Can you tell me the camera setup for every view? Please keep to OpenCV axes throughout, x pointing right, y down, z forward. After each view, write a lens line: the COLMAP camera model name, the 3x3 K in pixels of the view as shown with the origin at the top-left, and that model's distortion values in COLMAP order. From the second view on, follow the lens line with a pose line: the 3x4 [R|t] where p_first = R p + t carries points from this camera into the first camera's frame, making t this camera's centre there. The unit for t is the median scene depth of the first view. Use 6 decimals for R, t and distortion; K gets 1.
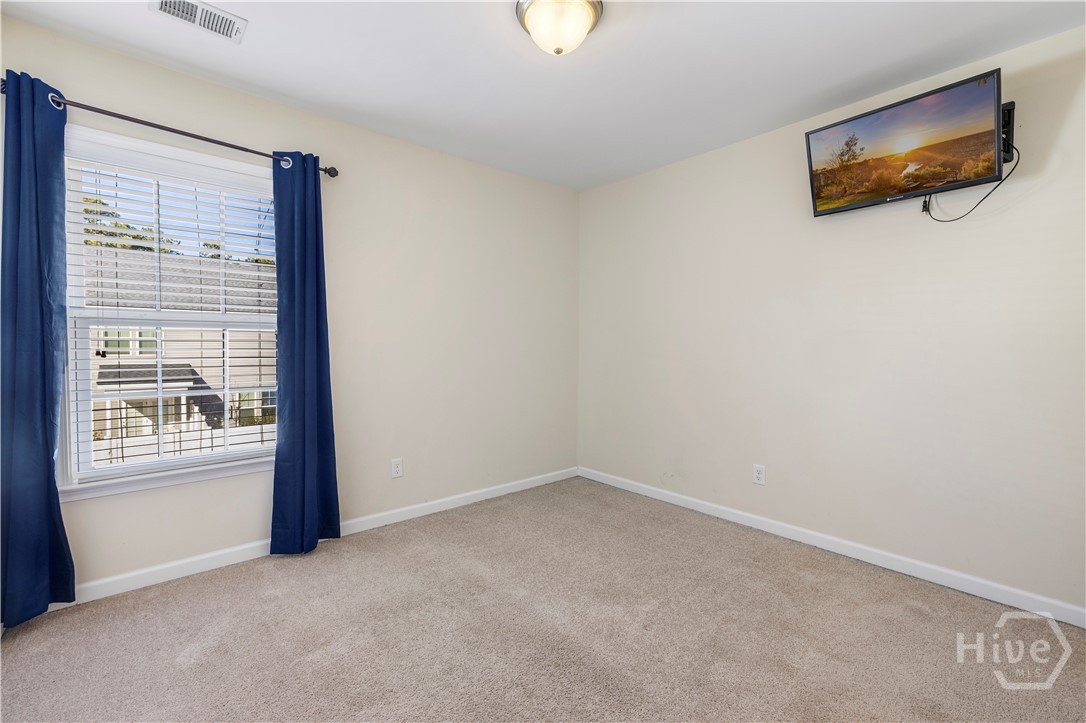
lens RADIAL K [[466.8, 0, 537.0], [0, 466.8, 341.4], [0, 0, 1]] dist [-0.000300, 0.000027]
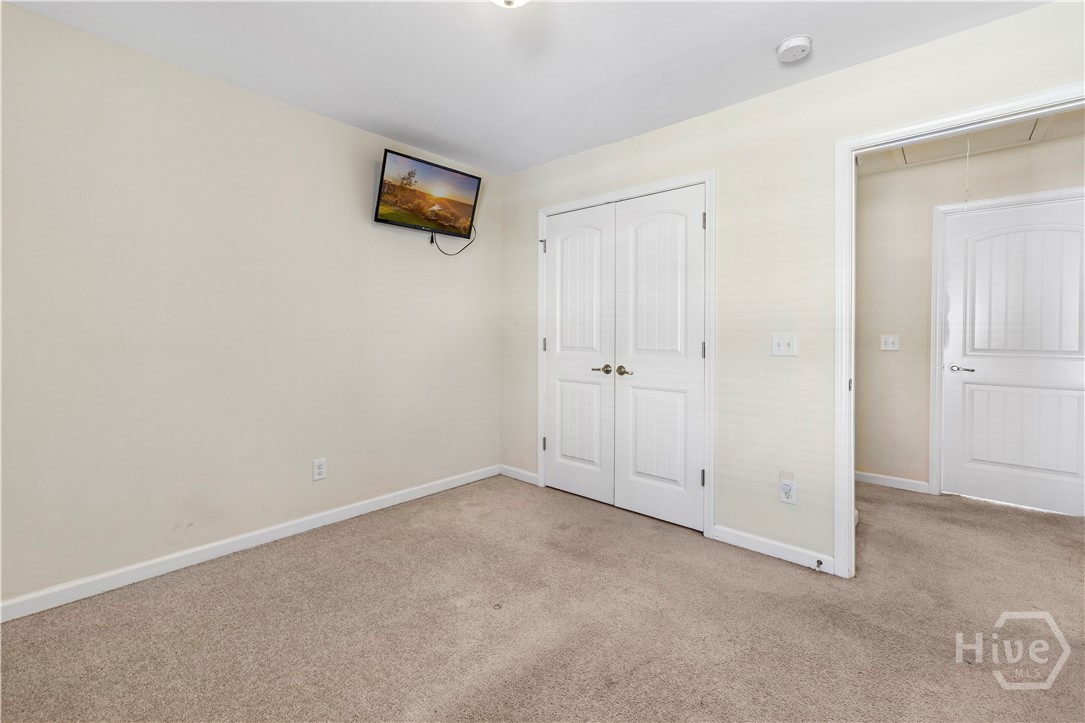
lens RADIAL K [[466.4, 0, 536.5], [0, 466.4, 341.4], [0, 0, 1]] dist [-0.000300, 0.000027]
pose [[-0.116452, -0.016645, 0.993057, -0.588277], [-0.005878, 0.999854, 0.016070, 0.009014], [-0.993179, -0.003966, -0.116533, 0.777740]]
